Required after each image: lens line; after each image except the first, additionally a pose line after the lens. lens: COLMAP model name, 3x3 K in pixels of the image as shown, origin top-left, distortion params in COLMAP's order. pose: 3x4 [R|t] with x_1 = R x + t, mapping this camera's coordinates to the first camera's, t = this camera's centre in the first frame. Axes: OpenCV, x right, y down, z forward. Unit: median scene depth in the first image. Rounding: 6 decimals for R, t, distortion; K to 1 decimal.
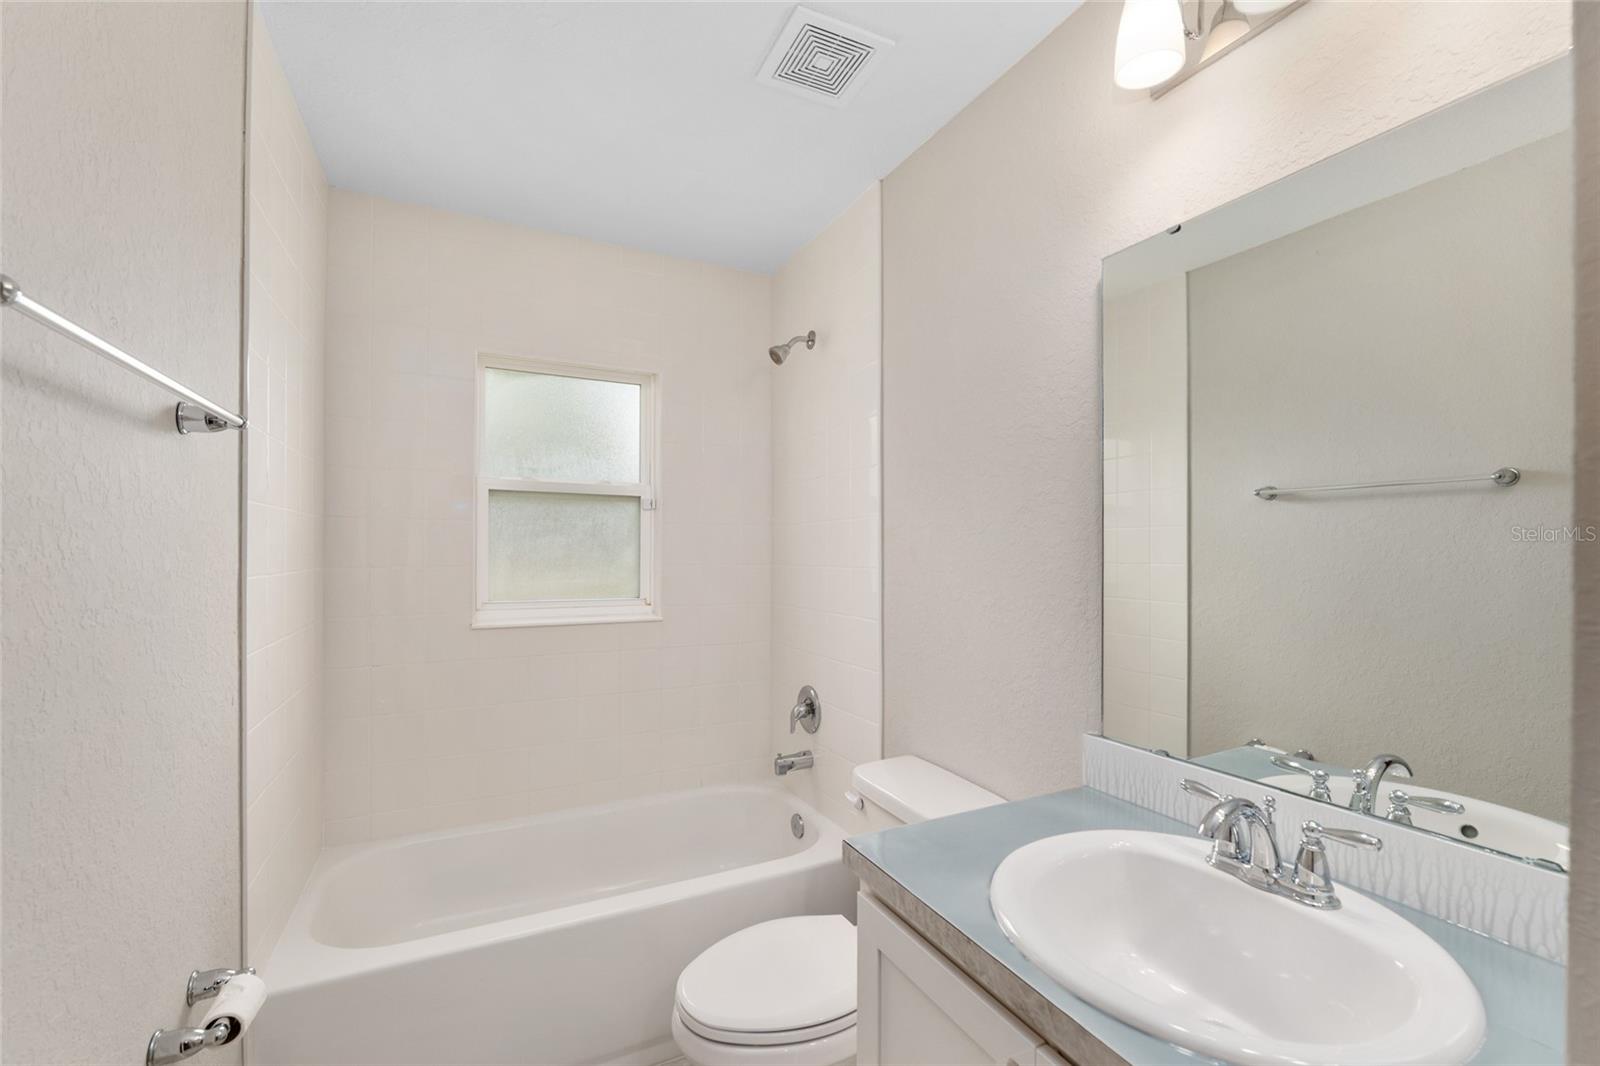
lens RADIAL K [[665.4, 0, 794.9], [0, 665.4, 539.8], [0, 0, 1]] dist [-0.014642, 0.002096]
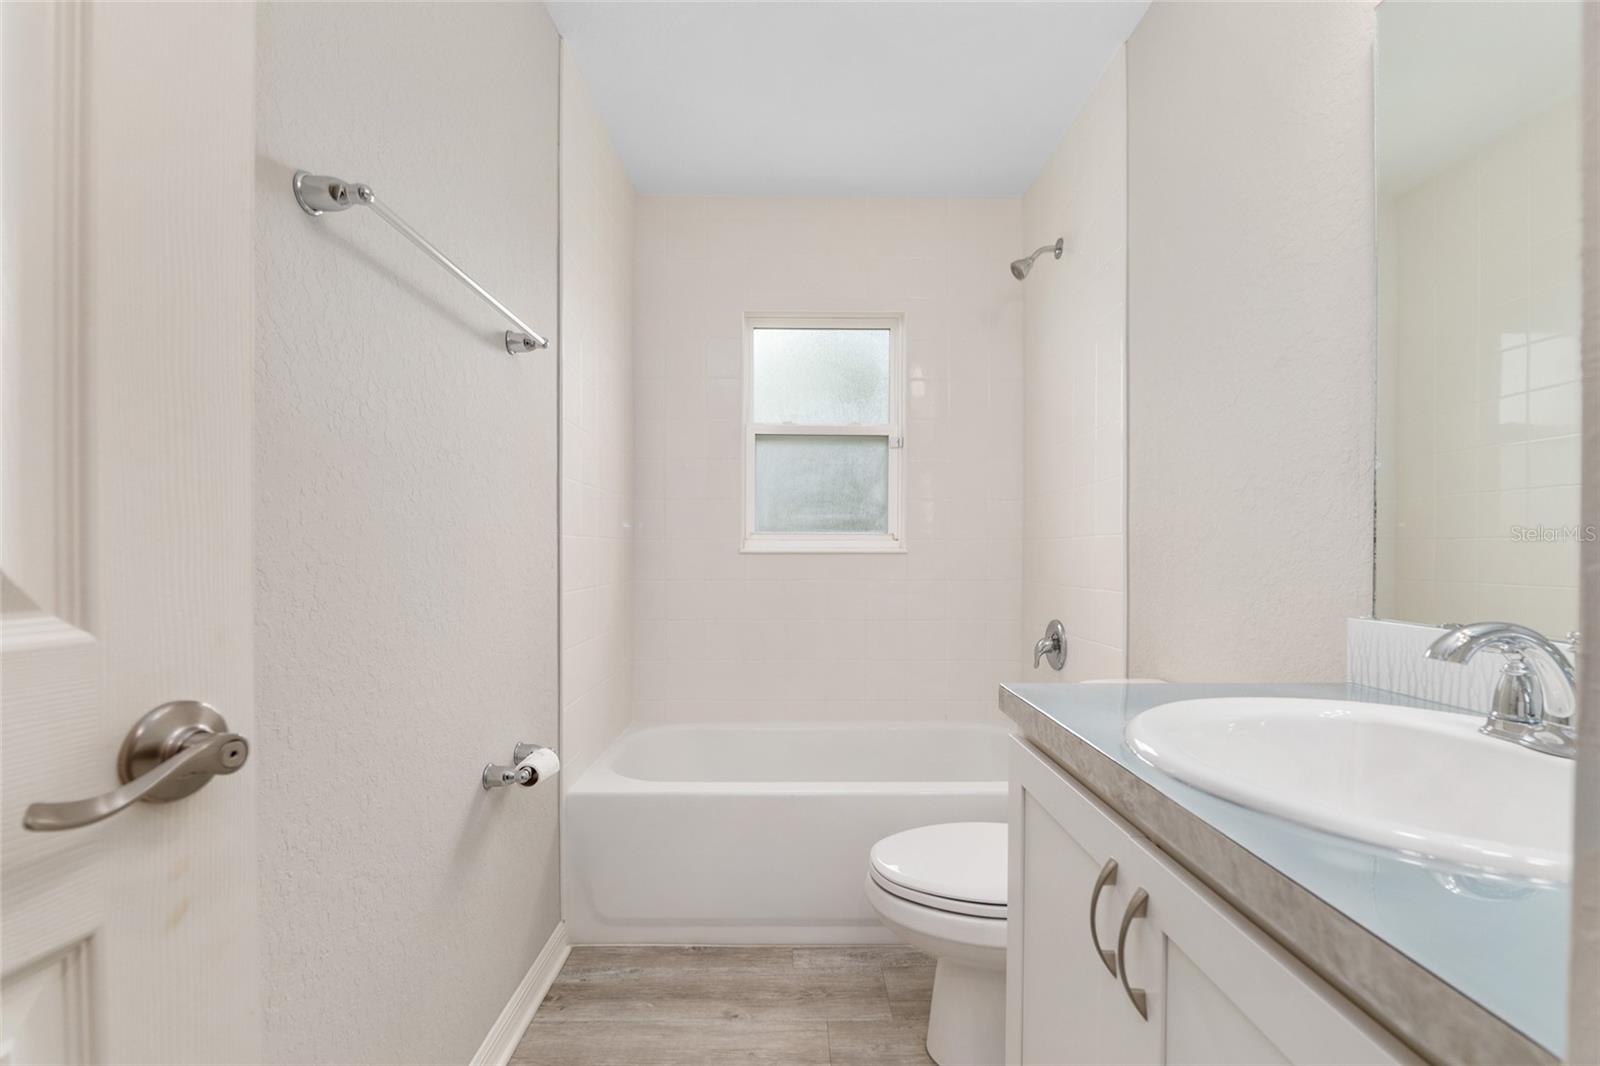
lens RADIAL K [[665.4, 0, 789.4], [0, 665.4, 544.8], [0, 0, 1]] dist [-0.014642, 0.002096]
pose [[0.896160, 0.001270, -0.443730, 0.100420], [0.003579, 0.999943, 0.010090, 0.105040], [0.443717, -0.010630, 0.896104, -0.000108]]
